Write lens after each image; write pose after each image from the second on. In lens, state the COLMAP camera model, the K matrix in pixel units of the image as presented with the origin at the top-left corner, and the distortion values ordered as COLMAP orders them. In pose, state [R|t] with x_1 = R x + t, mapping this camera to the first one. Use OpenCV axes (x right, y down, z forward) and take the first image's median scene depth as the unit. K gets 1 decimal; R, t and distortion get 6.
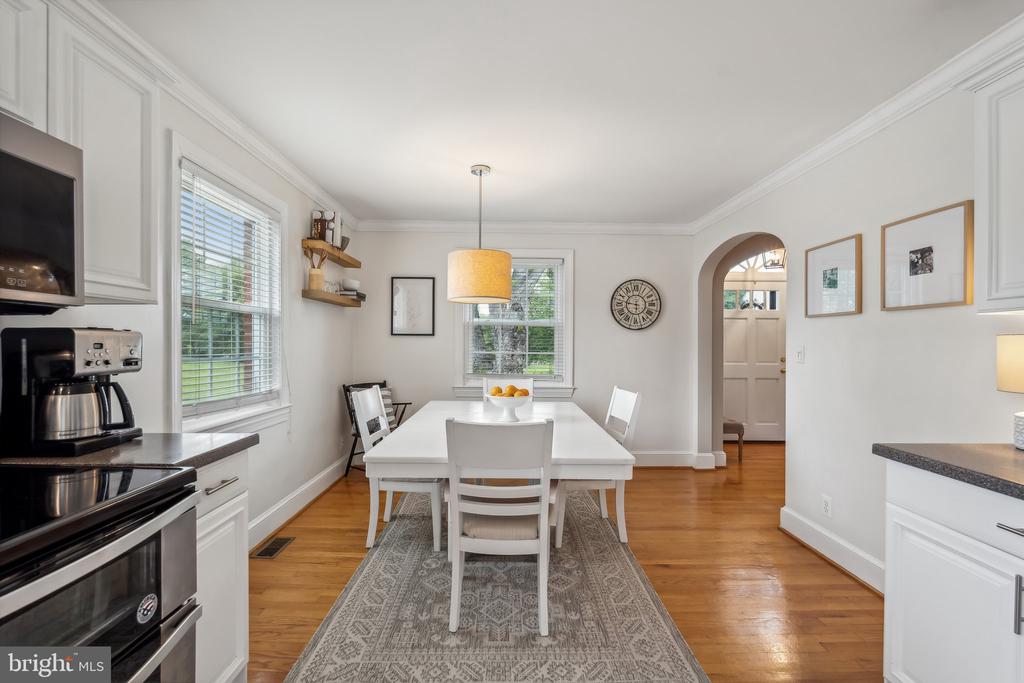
lens RADIAL K [[454.9, 0, 510.7], [0, 454.9, 344.6], [0, 0, 1]] dist [-0.002980, -0.000137]
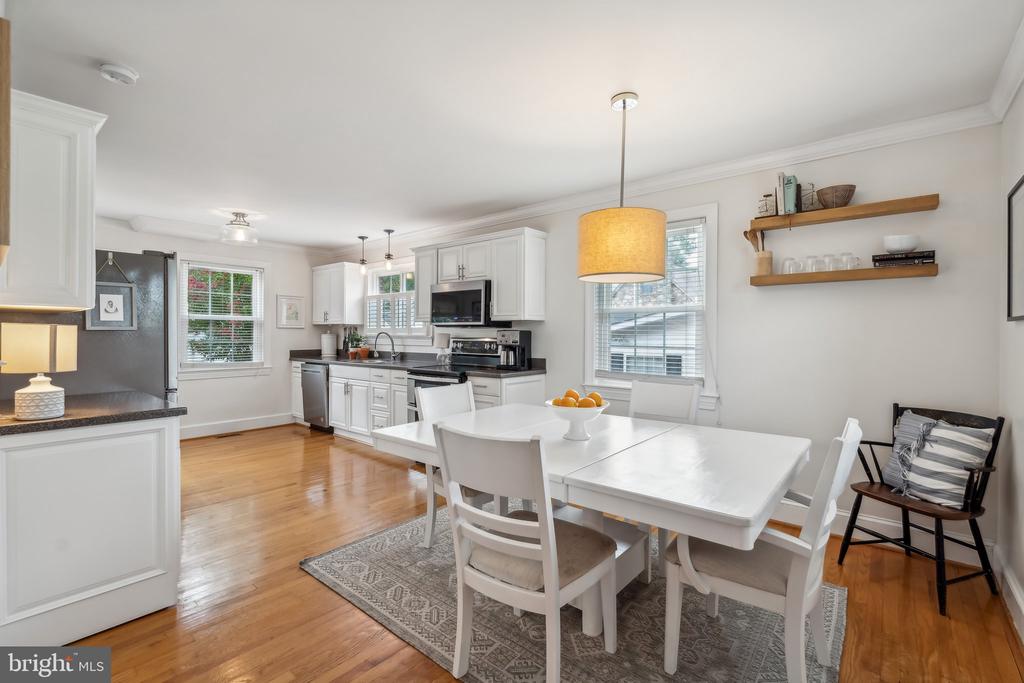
lens RADIAL K [[454.9, 0, 510.5], [0, 454.9, 336.0], [0, 0, 1]] dist [-0.002980, -0.000137]
pose [[-0.652969, -0.005339, -0.757366, 0.555788], [-0.009406, 0.999955, 0.001060, -0.000124], [0.757326, 0.007816, -0.652990, 1.216336]]
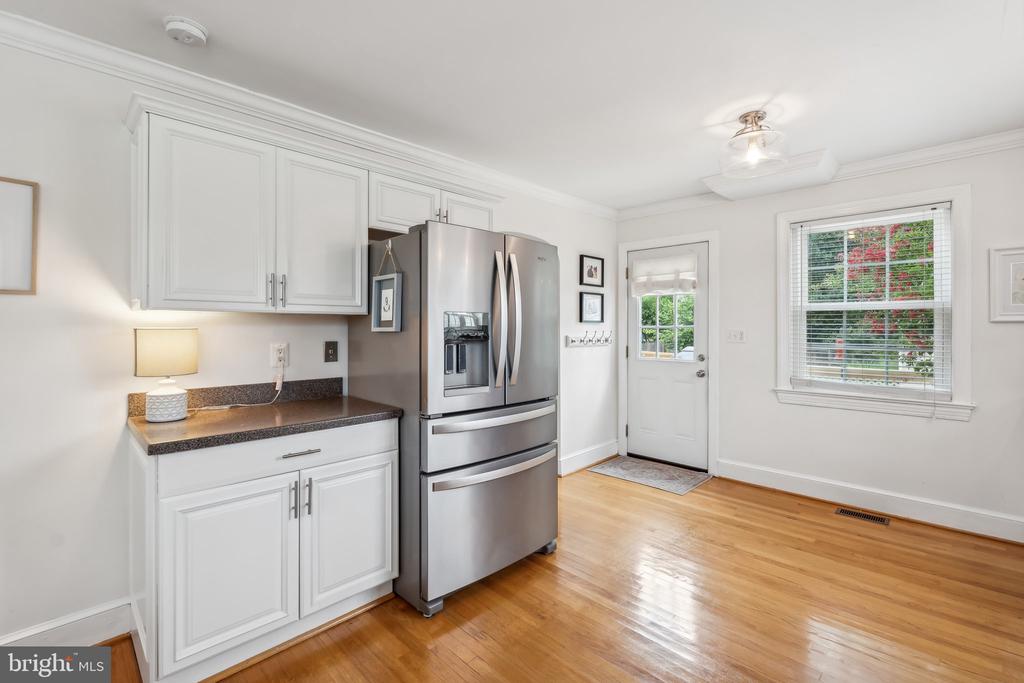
lens RADIAL K [[454.9, 0, 516.2], [0, 454.9, 328.0], [0, 0, 1]] dist [-0.002980, -0.000137]
pose [[-0.706215, -0.005956, 0.707972, -0.177560], [-0.003607, 0.999982, 0.004815, -0.011730], [-0.707988, 0.000847, -0.706224, 0.521757]]
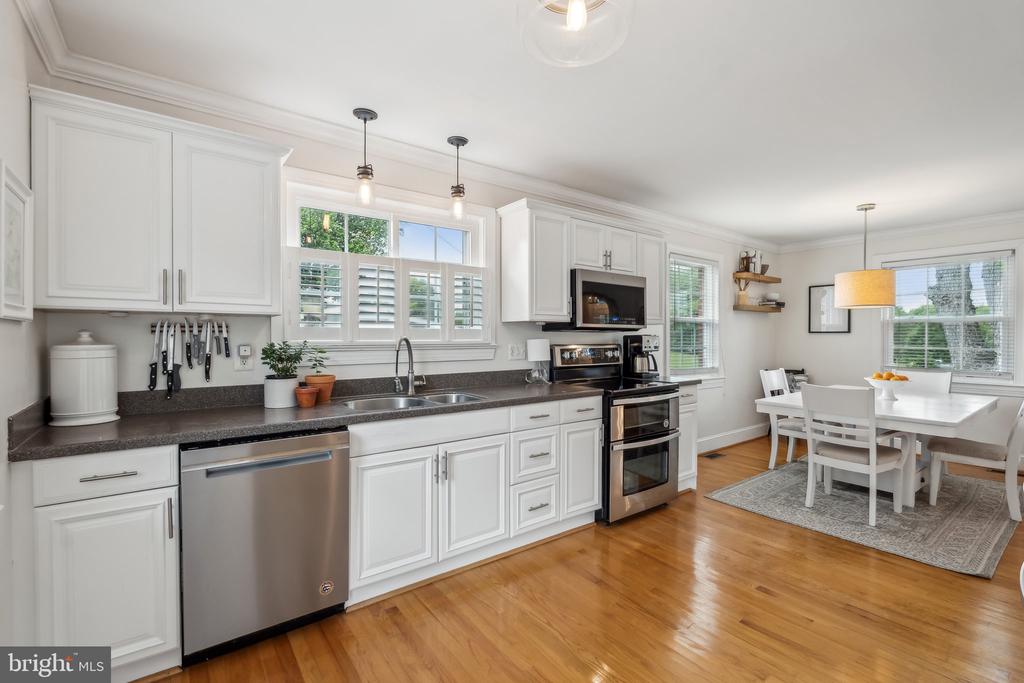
lens RADIAL K [[454.9, 0, 507.3], [0, 454.9, 339.8], [0, 0, 1]] dist [-0.002980, -0.000137]
pose [[0.589232, 0.003704, -0.807956, 0.349208], [-0.000801, 0.999992, 0.004000, -0.006770], [0.807964, -0.001709, 0.589230, -0.554938]]
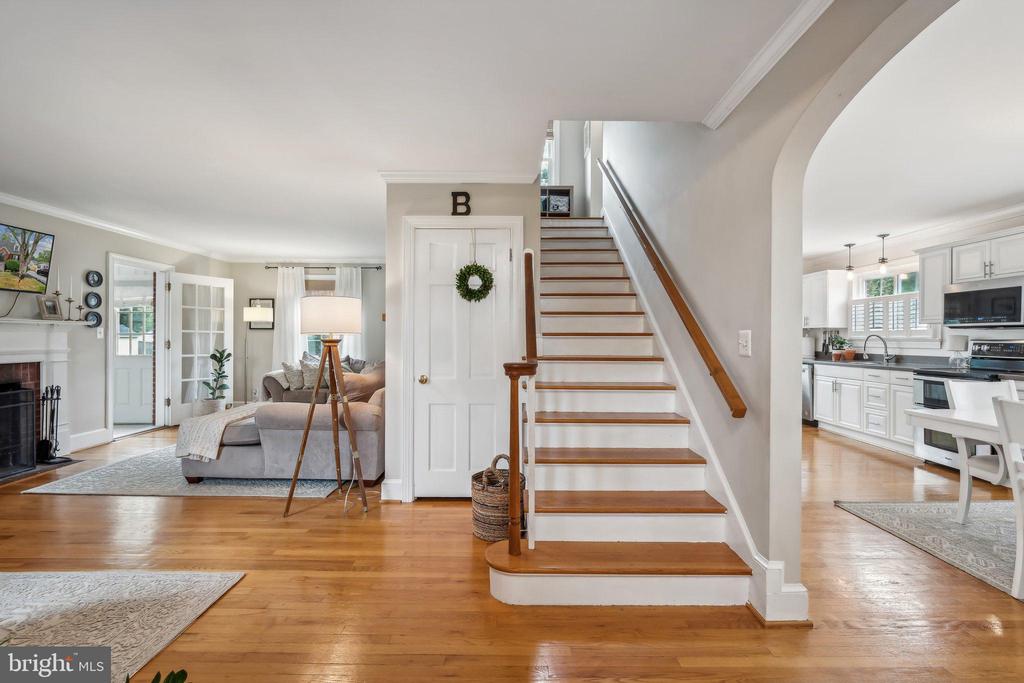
lens RADIAL K [[454.9, 0, 517.8], [0, 454.9, 340.1], [0, 0, 1]] dist [-0.002980, -0.000137]
pose [[-0.999863, -0.009671, 0.013460, 0.909592], [-0.009588, 0.999935, 0.006179, 0.014257], [-0.013519, 0.006049, -0.999890, 1.492786]]
